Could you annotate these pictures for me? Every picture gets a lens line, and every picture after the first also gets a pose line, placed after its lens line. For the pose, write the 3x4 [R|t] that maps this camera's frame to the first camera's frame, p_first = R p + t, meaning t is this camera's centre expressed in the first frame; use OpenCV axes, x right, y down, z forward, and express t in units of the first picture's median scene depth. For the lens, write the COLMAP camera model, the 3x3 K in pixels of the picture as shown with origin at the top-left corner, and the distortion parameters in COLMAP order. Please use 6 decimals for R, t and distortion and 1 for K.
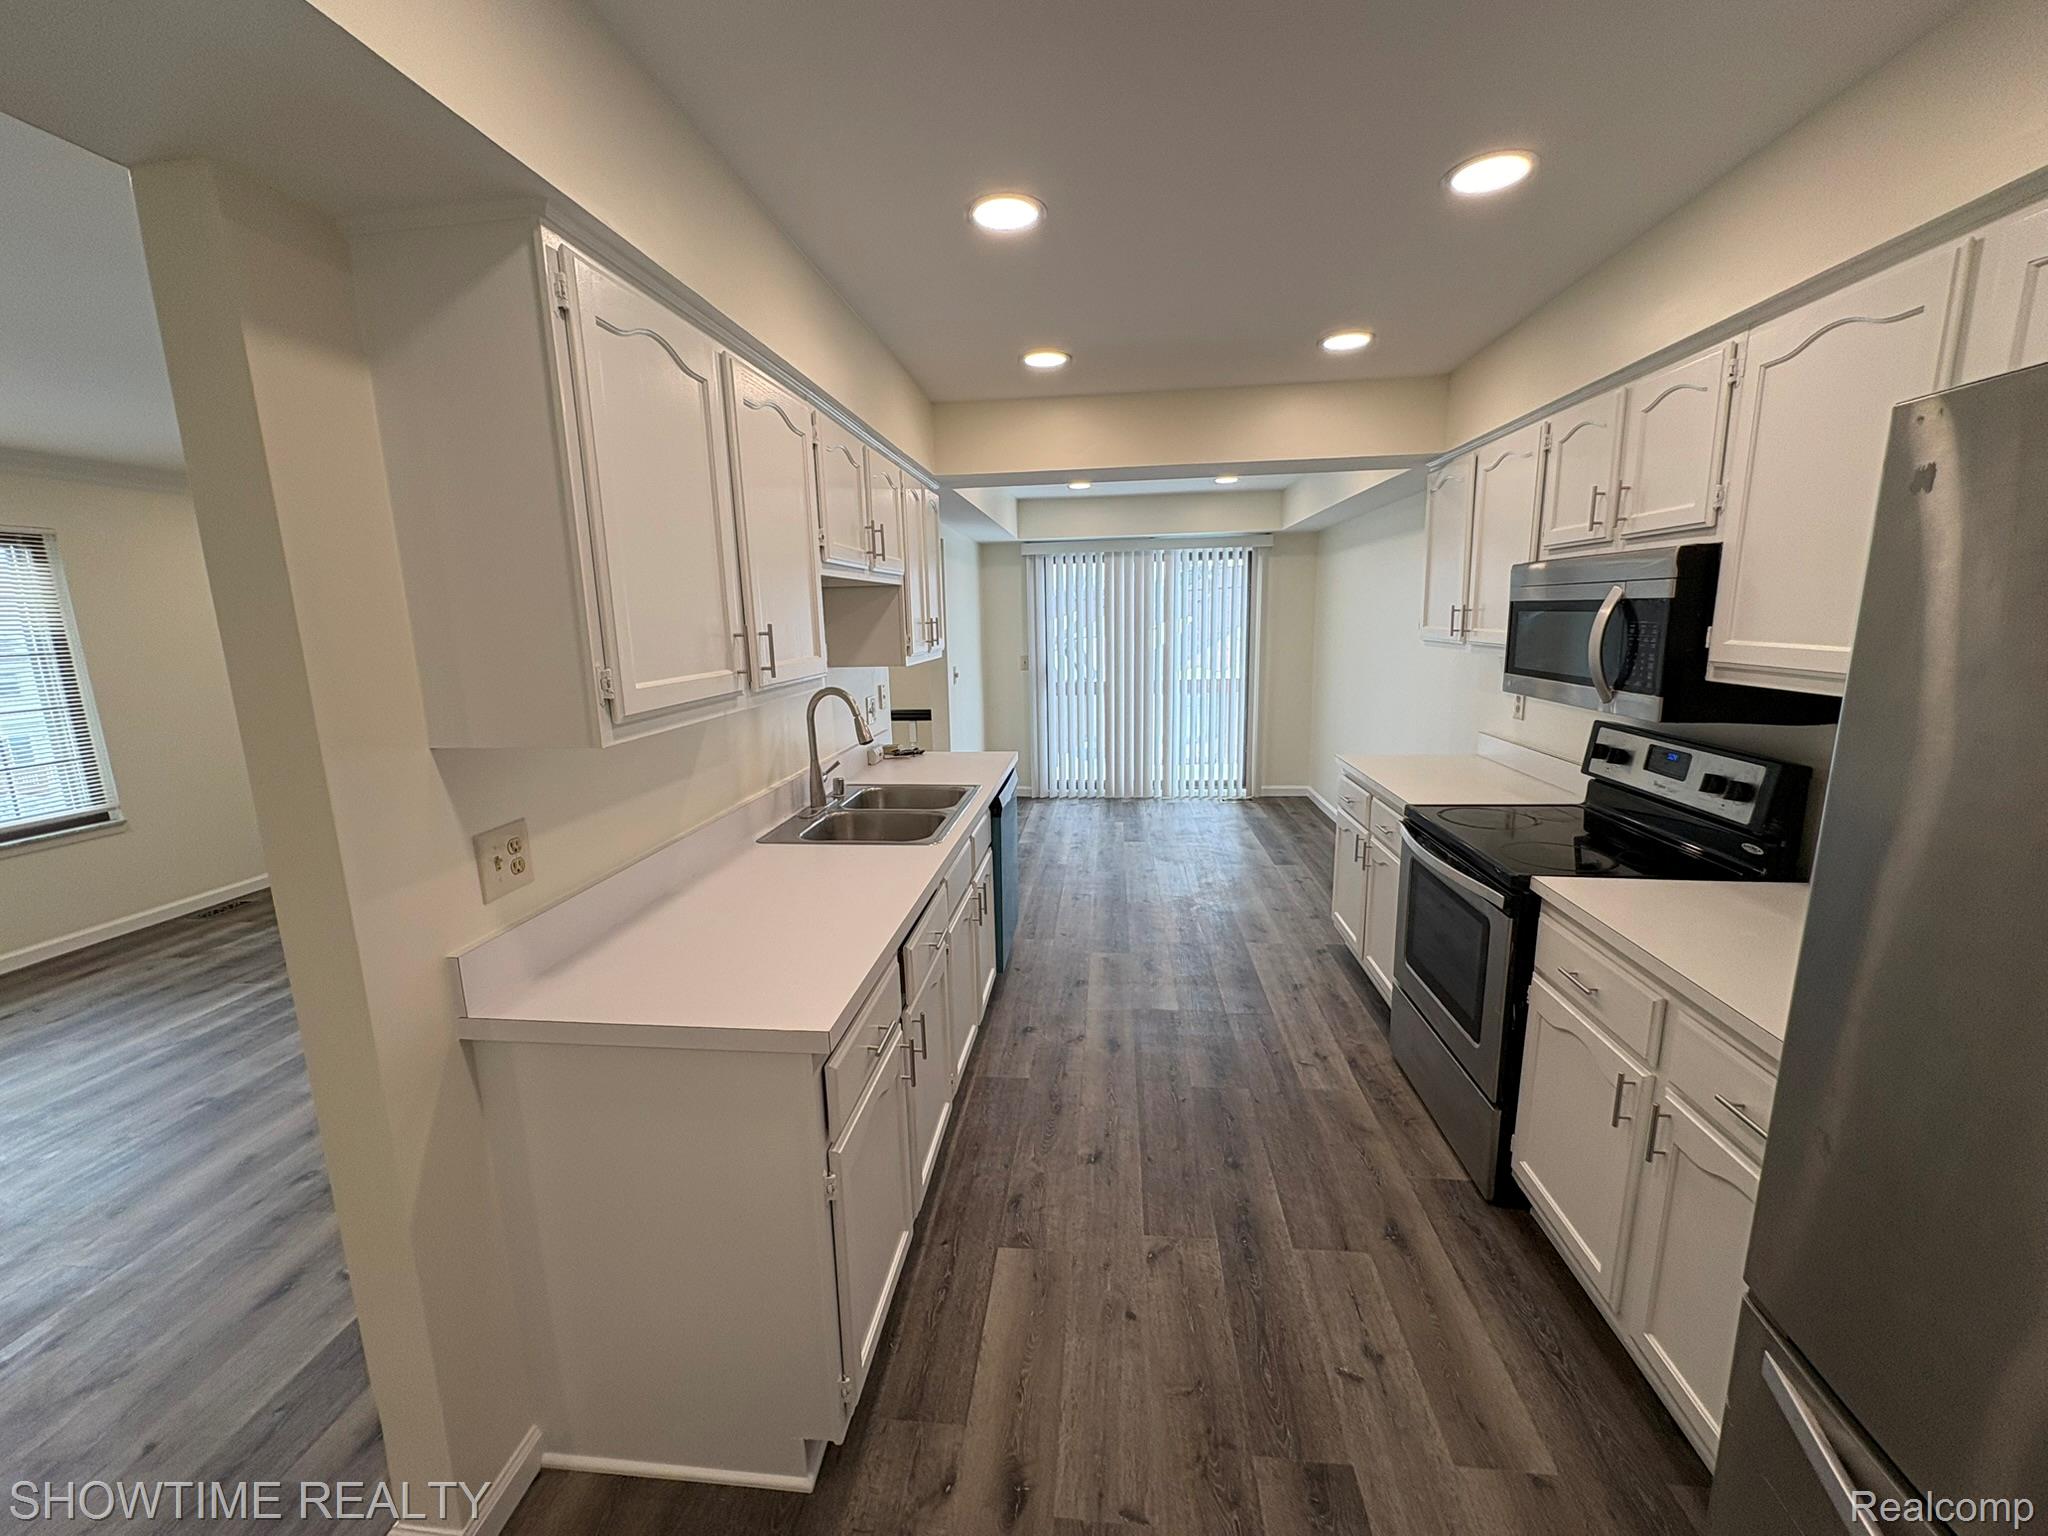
lens RADIAL K [[820.0, 0, 1026.0], [0, 820.0, 764.1], [0, 0, 1]] dist [-0.000794, -0.000531]
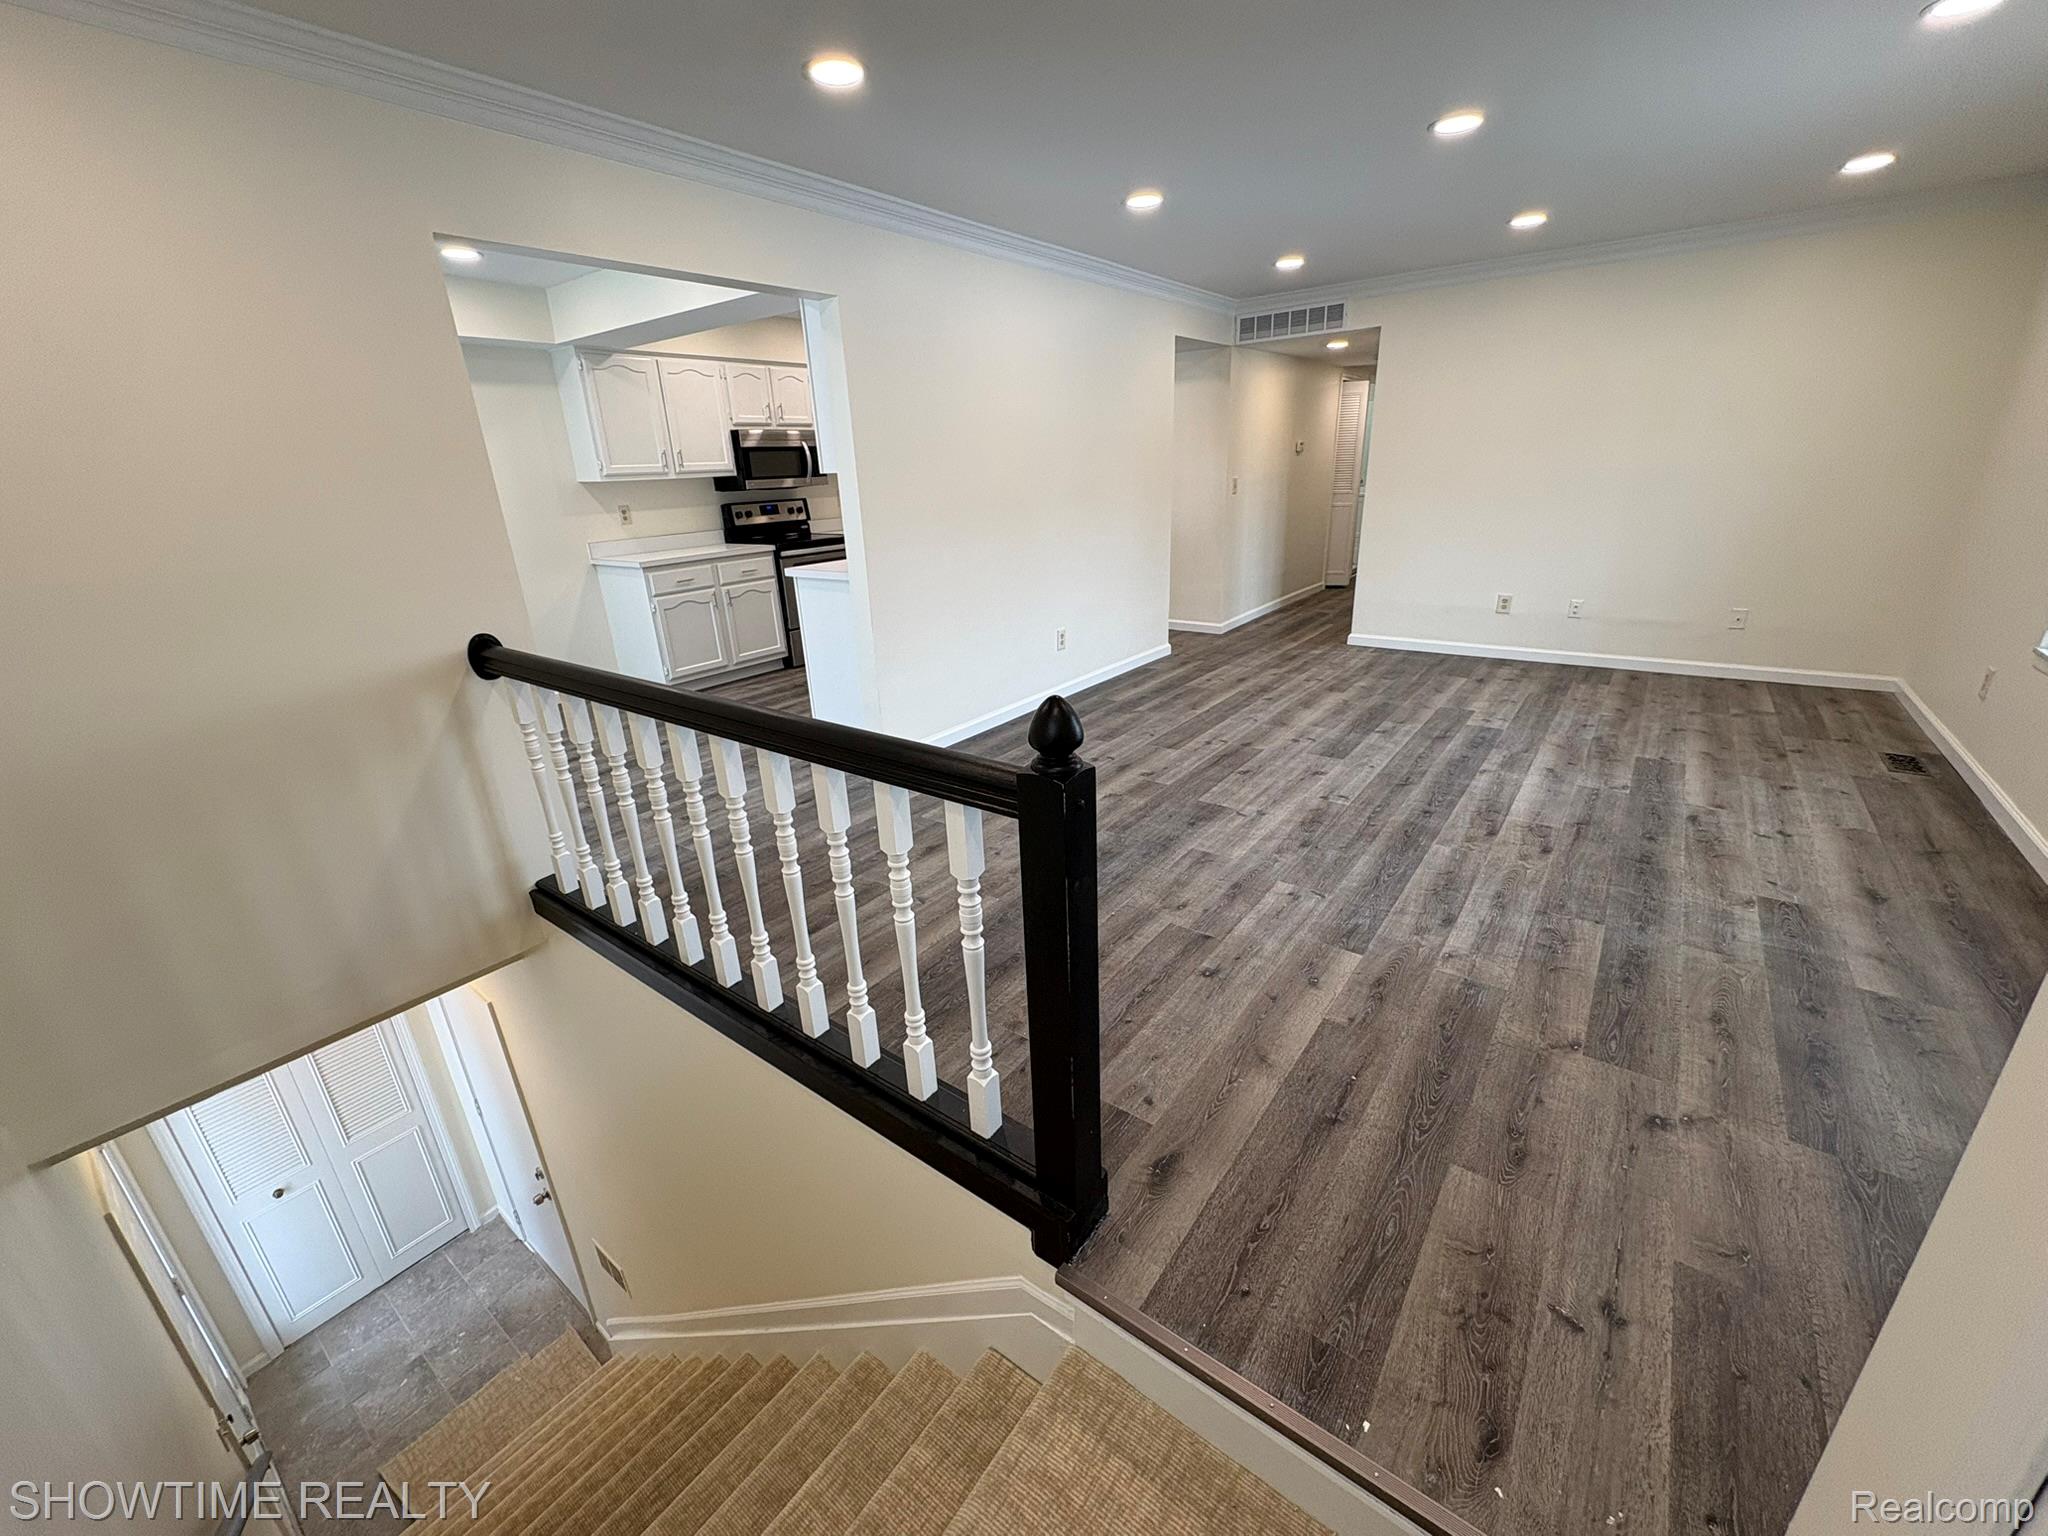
lens RADIAL K [[820.0, 0, 1027.3], [0, 820.0, 773.3], [0, 0, 1]] dist [-0.000794, -0.000531]
pose [[-0.857244, -0.128737, 0.498558, -0.825952], [0.149559, 0.864247, 0.480322, -0.244064], [-0.492712, 0.486317, -0.721617, 1.685242]]
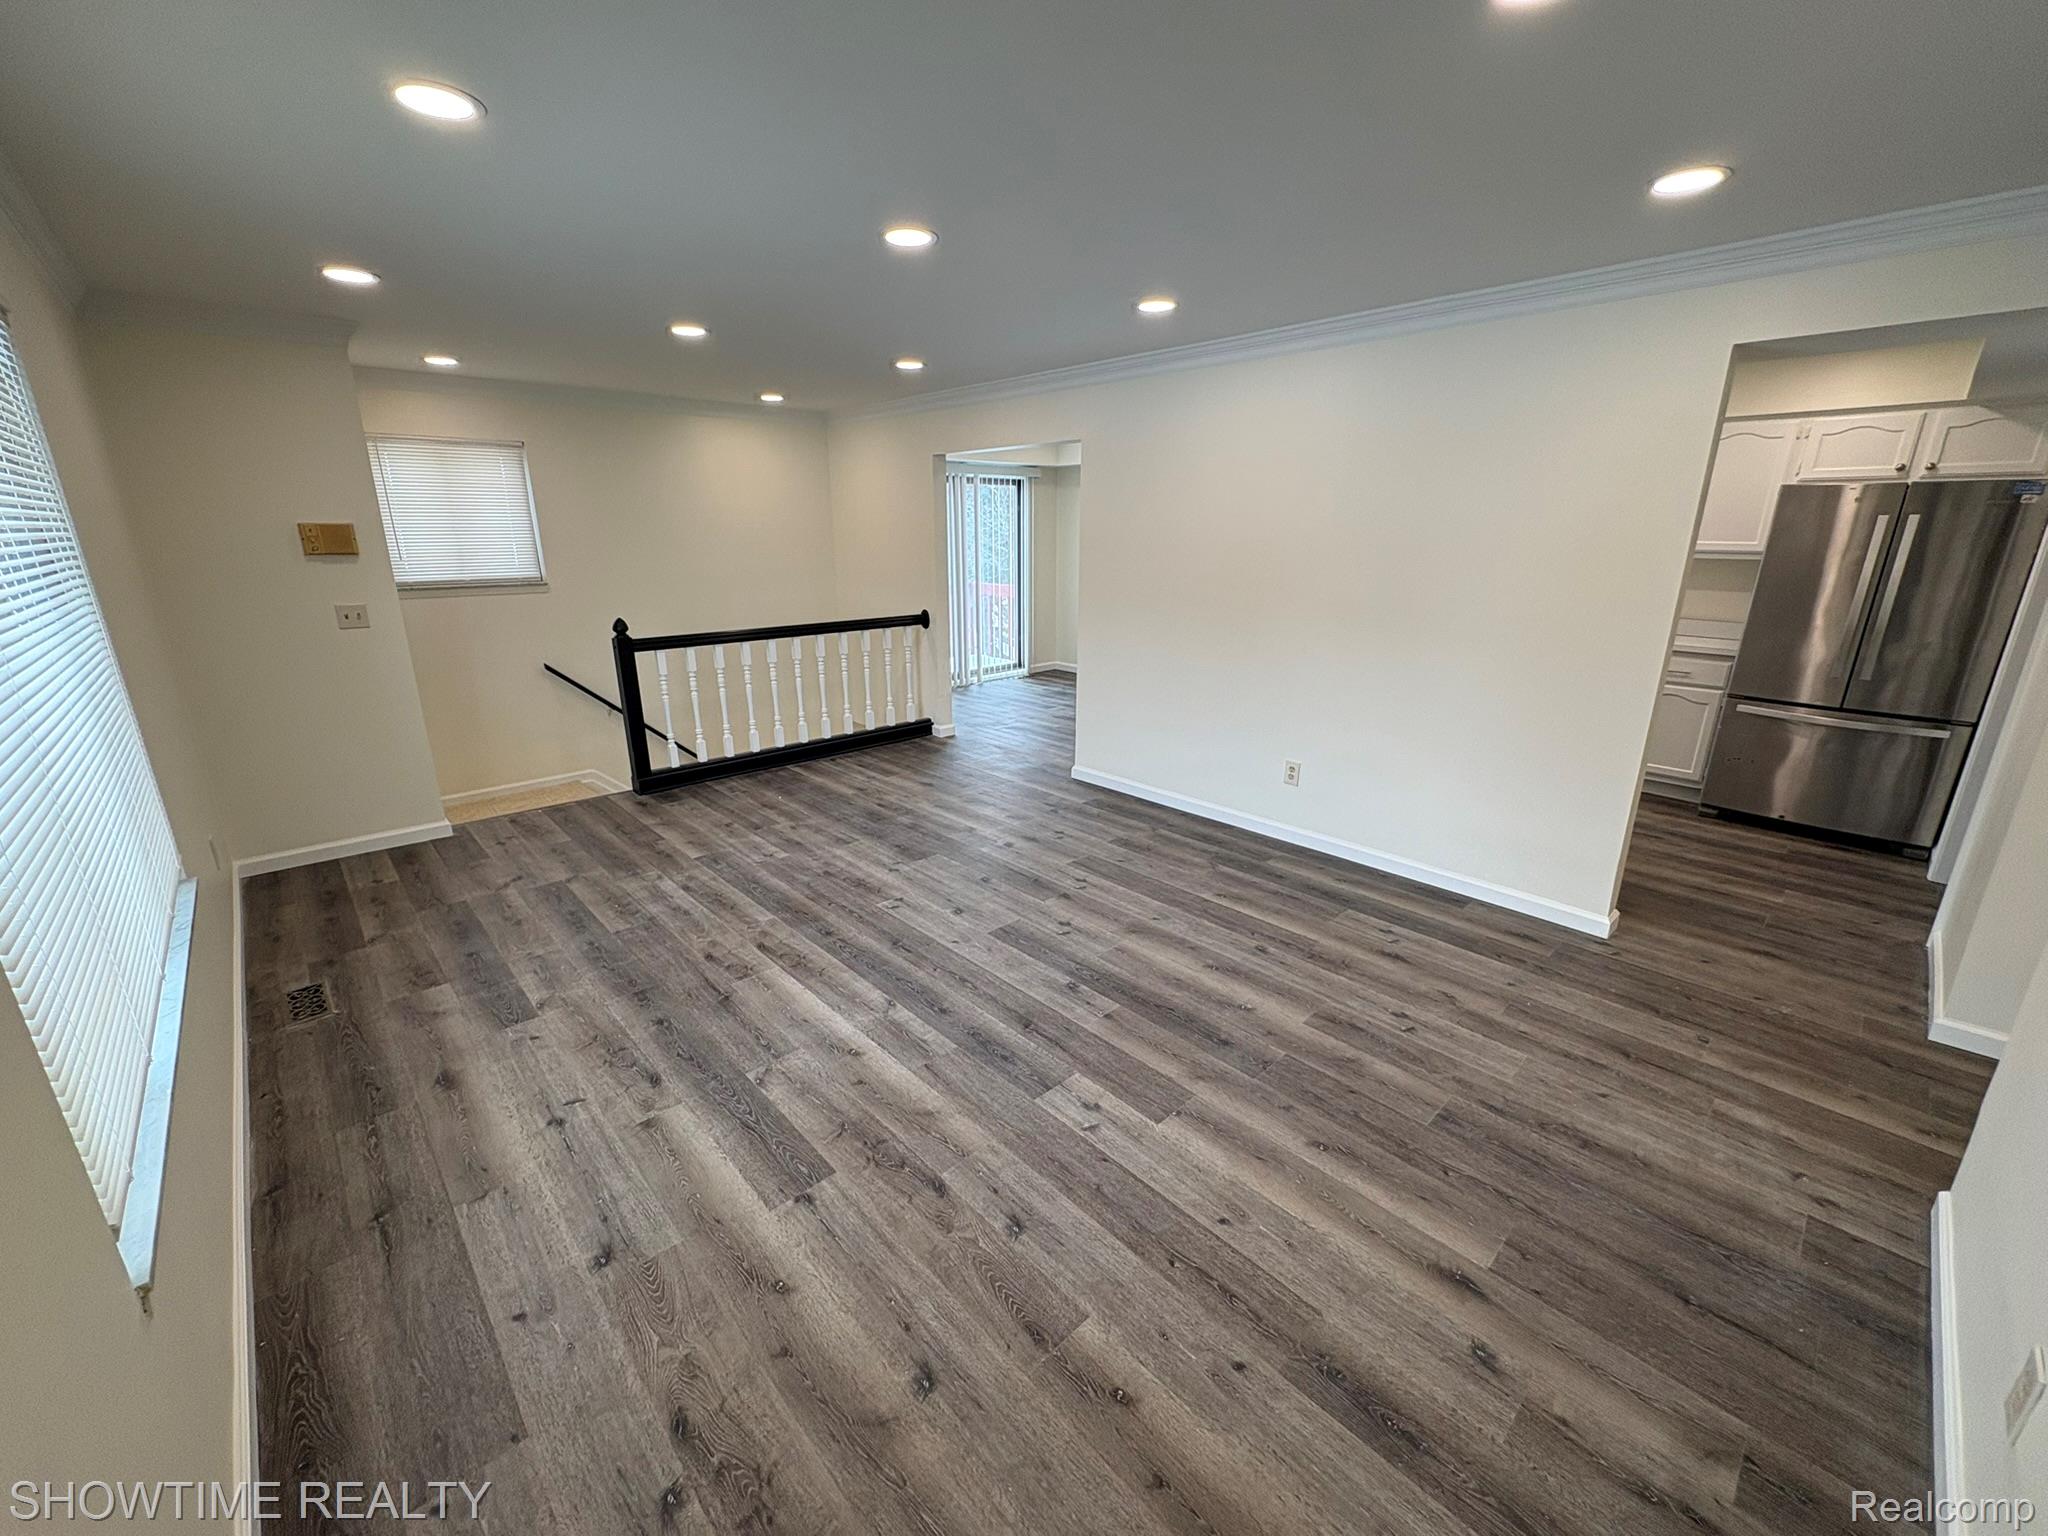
lens RADIAL K [[820.0, 0, 1022.8], [0, 820.0, 768.2], [0, 0, 1]] dist [-0.000794, -0.000531]
pose [[0.655459, -0.196148, 0.729314, -1.201760], [0.123429, 0.980522, 0.152780, -0.022799], [-0.745076, -0.010123, 0.666903, 0.234772]]
